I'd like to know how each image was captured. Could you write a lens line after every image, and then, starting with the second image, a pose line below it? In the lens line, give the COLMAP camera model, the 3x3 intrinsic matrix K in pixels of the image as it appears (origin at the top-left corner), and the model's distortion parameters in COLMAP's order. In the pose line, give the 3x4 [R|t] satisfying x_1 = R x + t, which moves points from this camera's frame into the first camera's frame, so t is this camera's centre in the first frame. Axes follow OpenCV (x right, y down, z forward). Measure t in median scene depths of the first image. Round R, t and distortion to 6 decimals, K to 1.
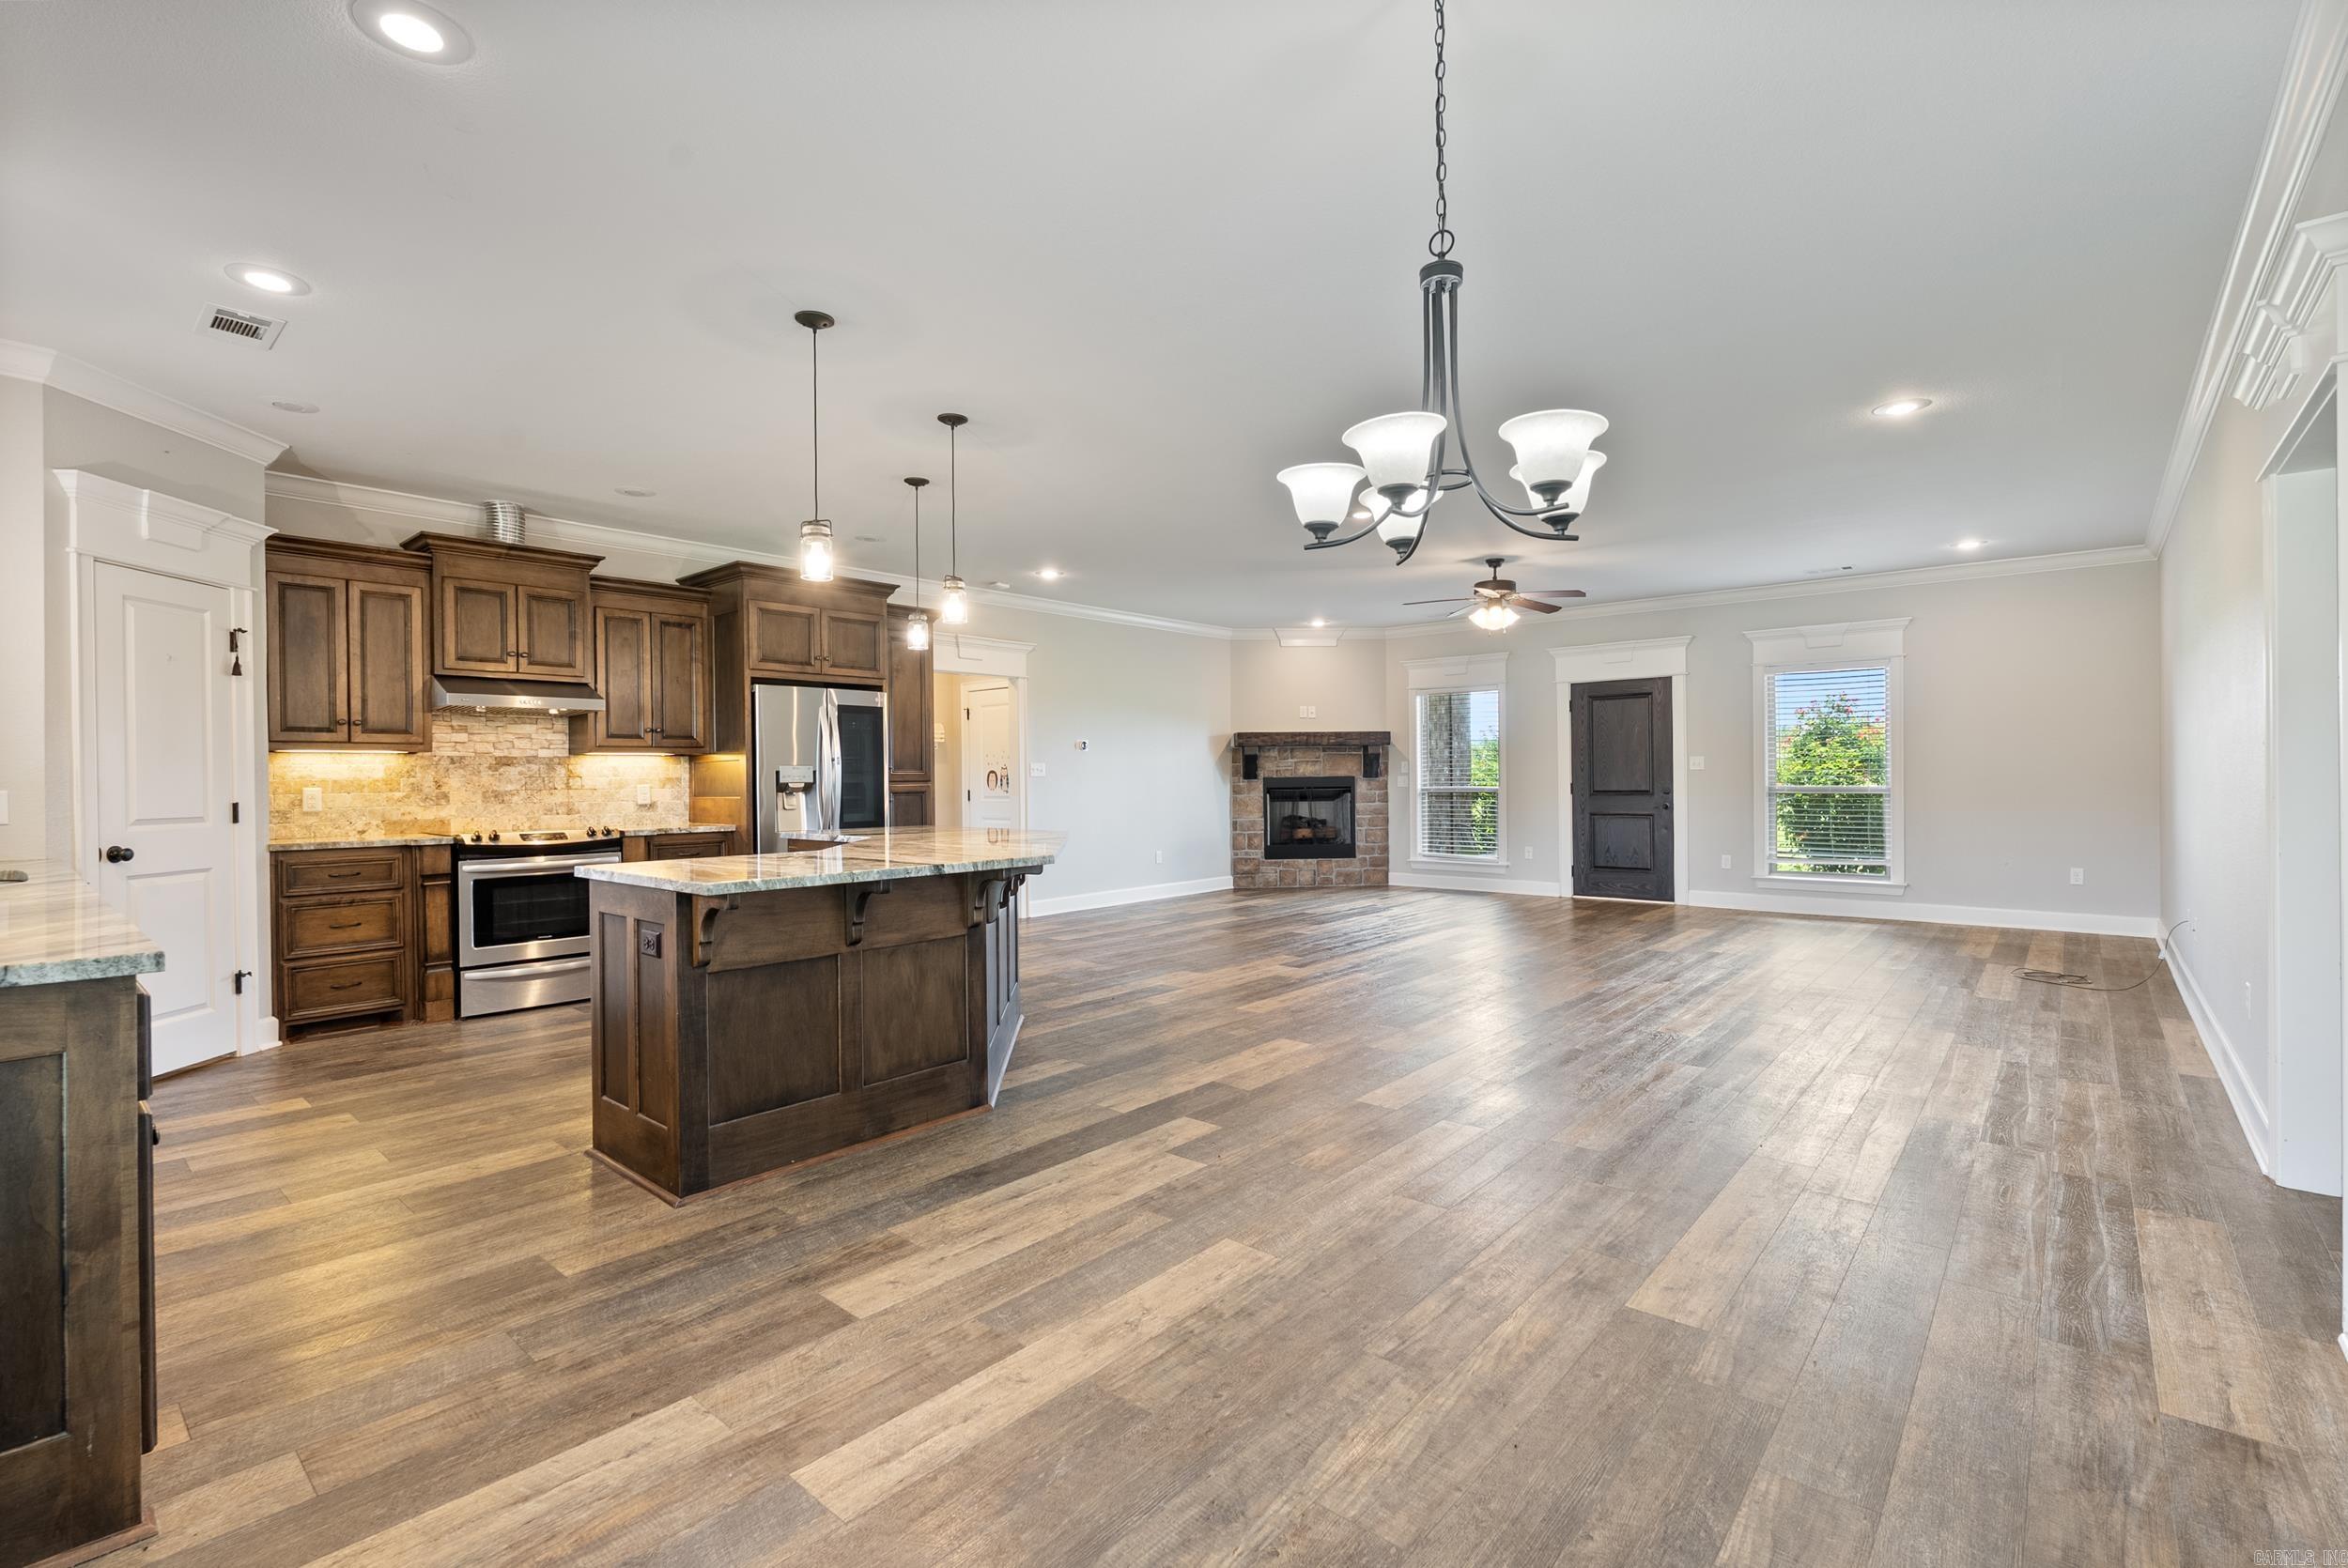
lens RADIAL K [[1045.2, 0, 1178.8], [0, 1045.2, 782.3], [0, 0, 1]] dist [-0.004215, 0.000185]
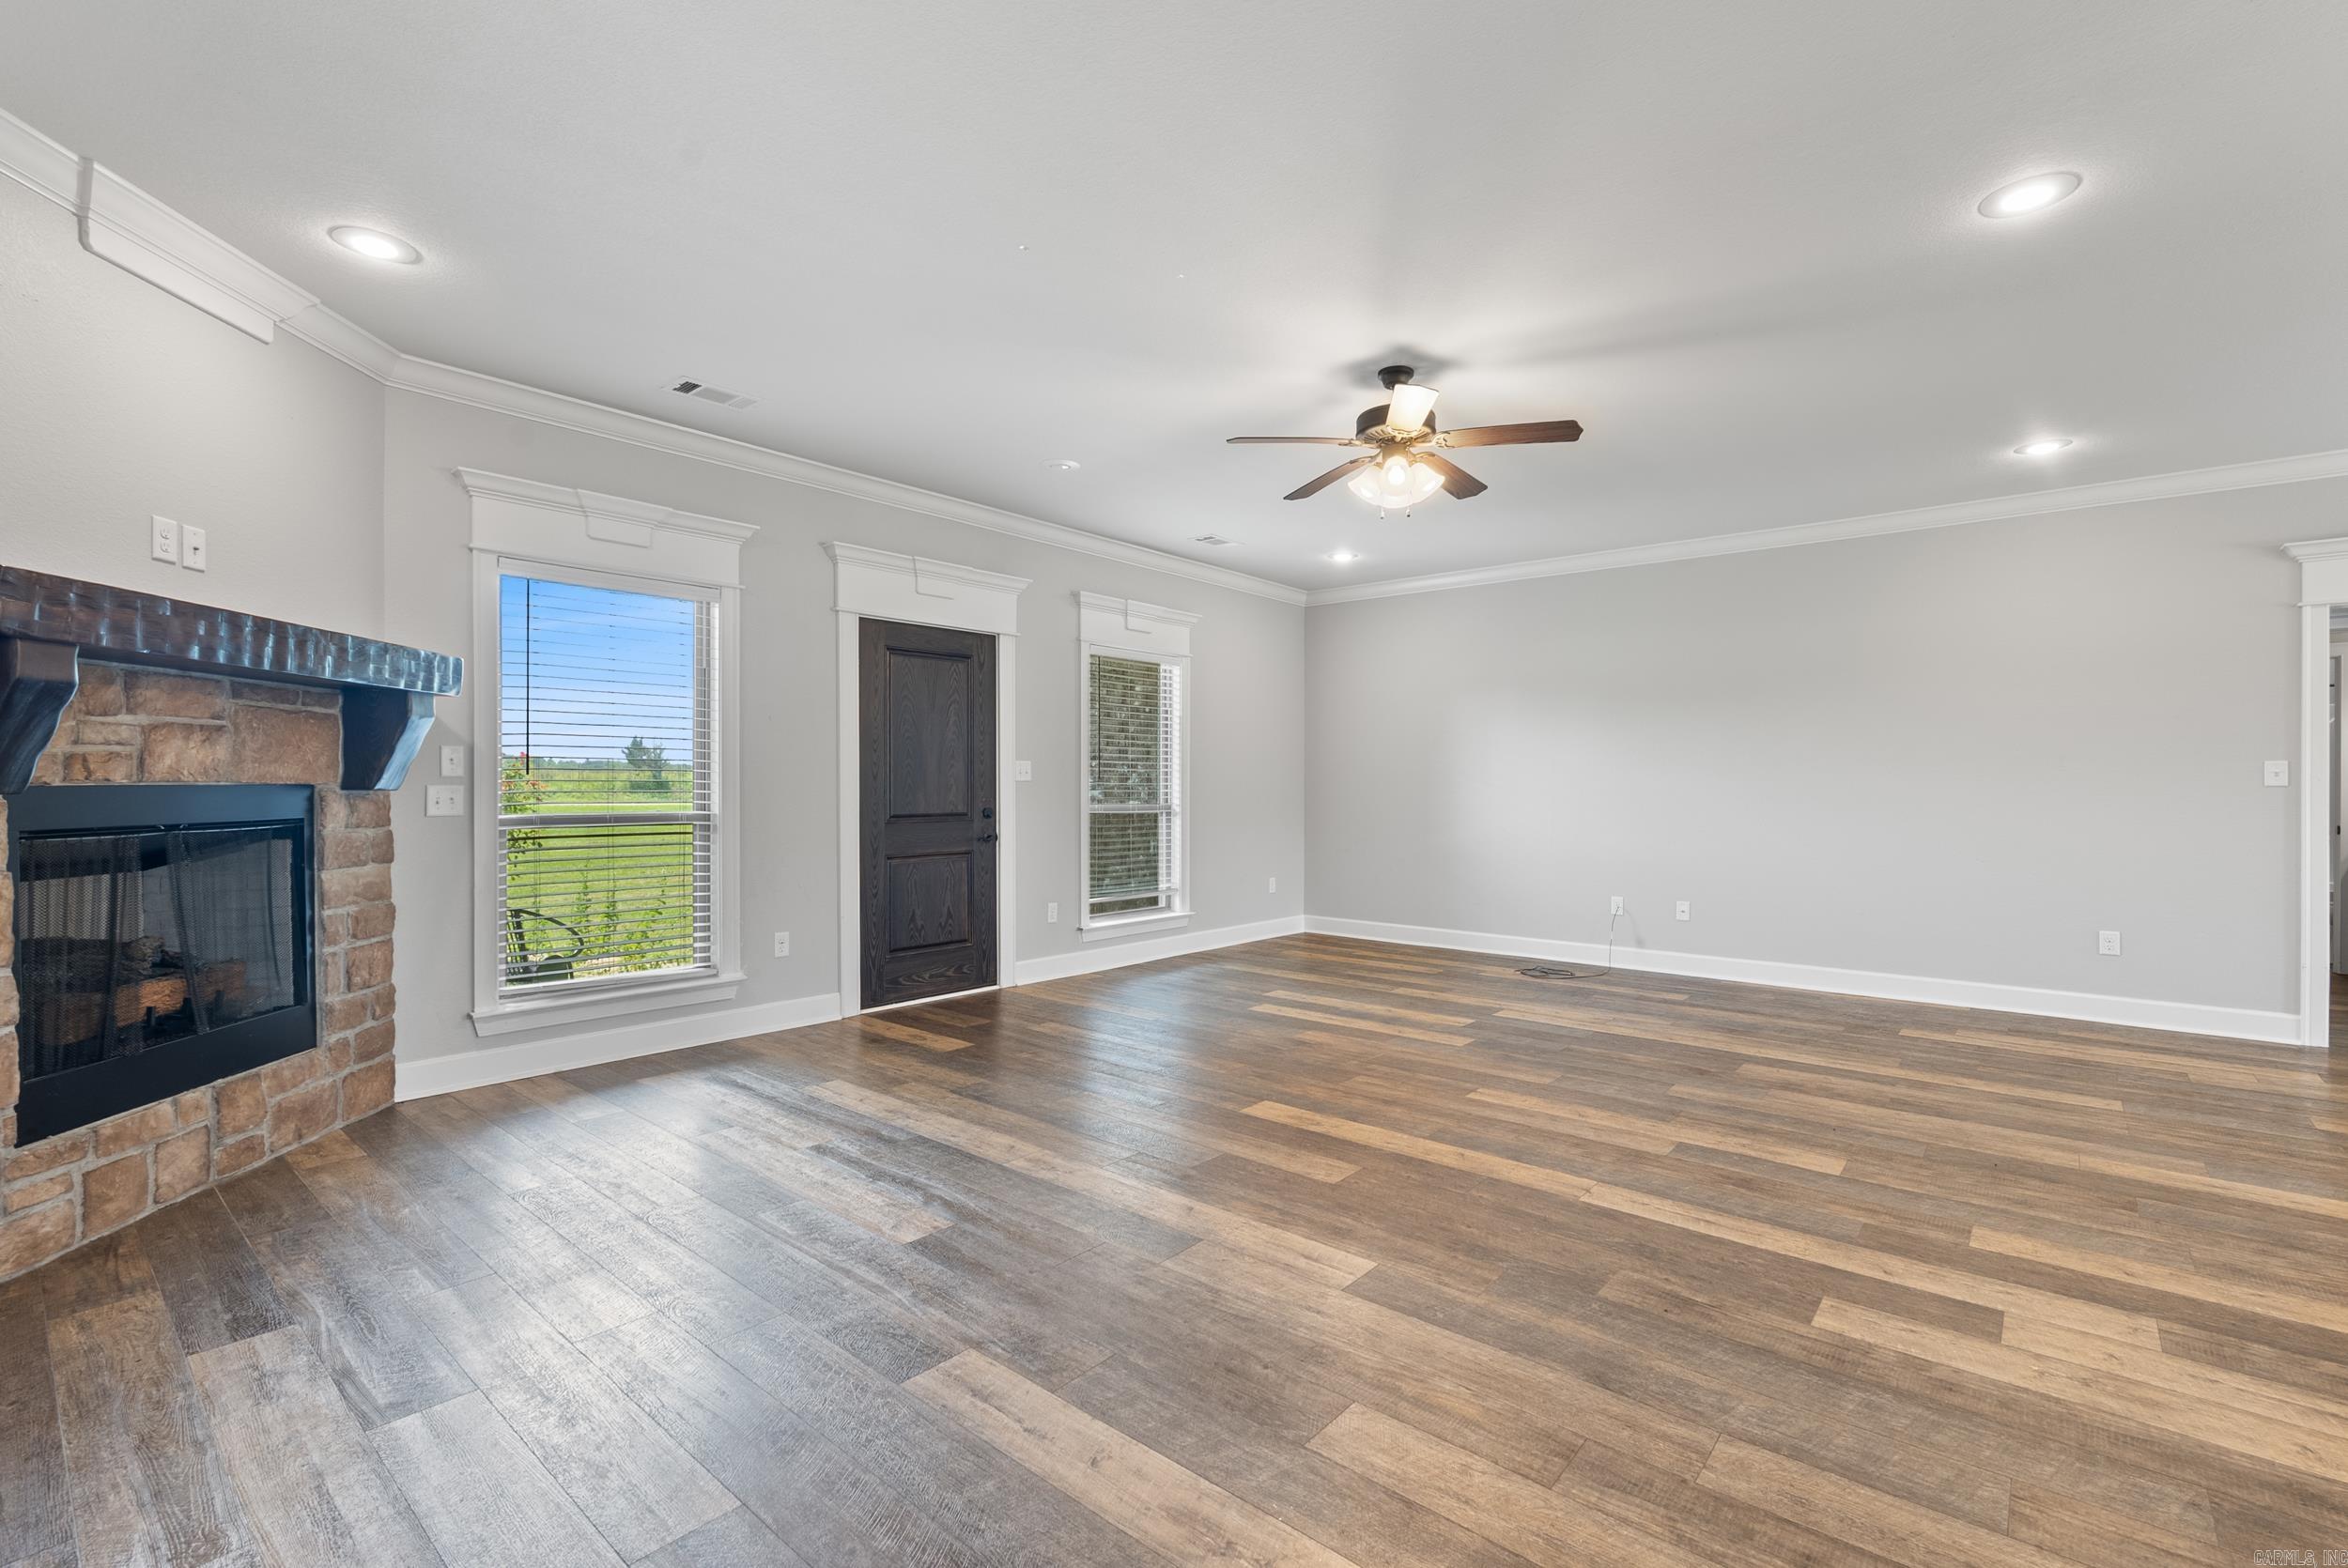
lens RADIAL K [[1036.6, 0, 1175.9], [0, 1036.6, 788.9], [0, 0, 1]] dist [-0.005284, 0.000127]
pose [[-0.003439, 0.007265, 0.999968, -0.245766], [0.003272, 0.999968, -0.007254, -0.002649], [-0.999989, 0.003247, -0.003463, 1.306280]]
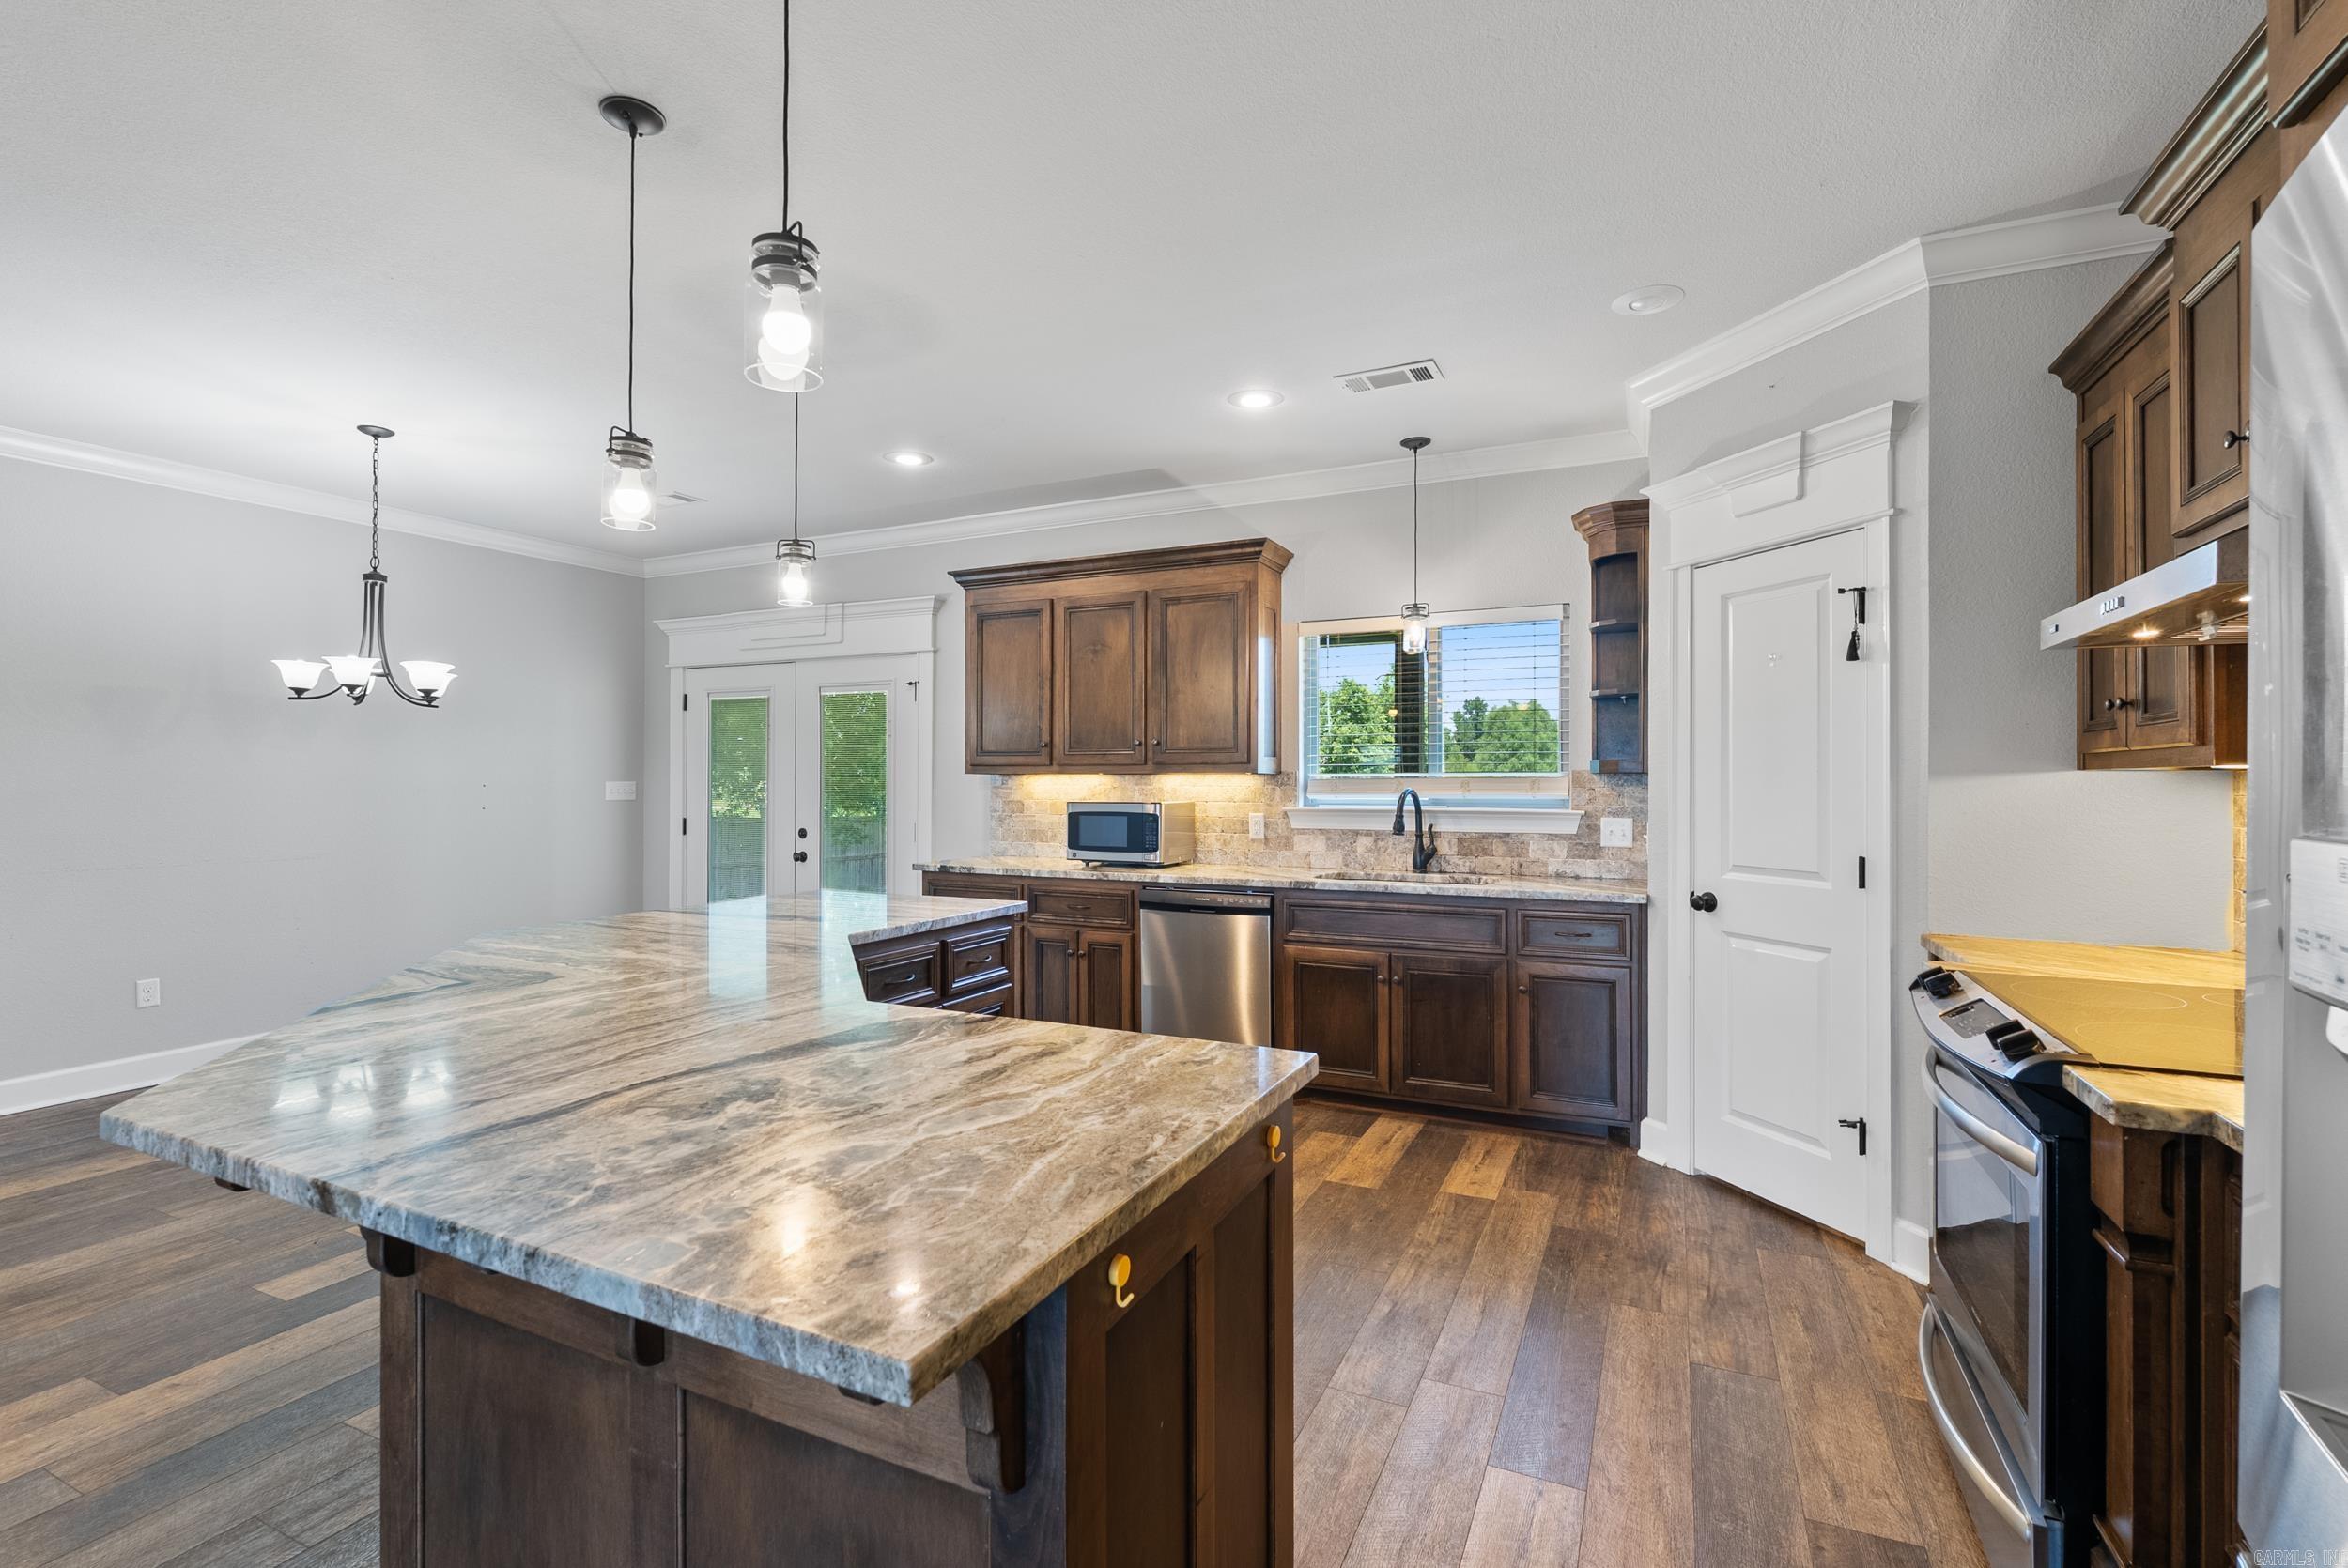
lens RADIAL K [[1057.4, 0, 1172.8], [0, 1057.4, 774.4], [0, 0, 1]] dist [-0.001572, 0.000215]
pose [[-0.965531, 0.005047, -0.260240, -0.231356], [0.005777, 0.999981, -0.002039, -0.023370], [0.260225, -0.003472, -0.965542, 1.083945]]
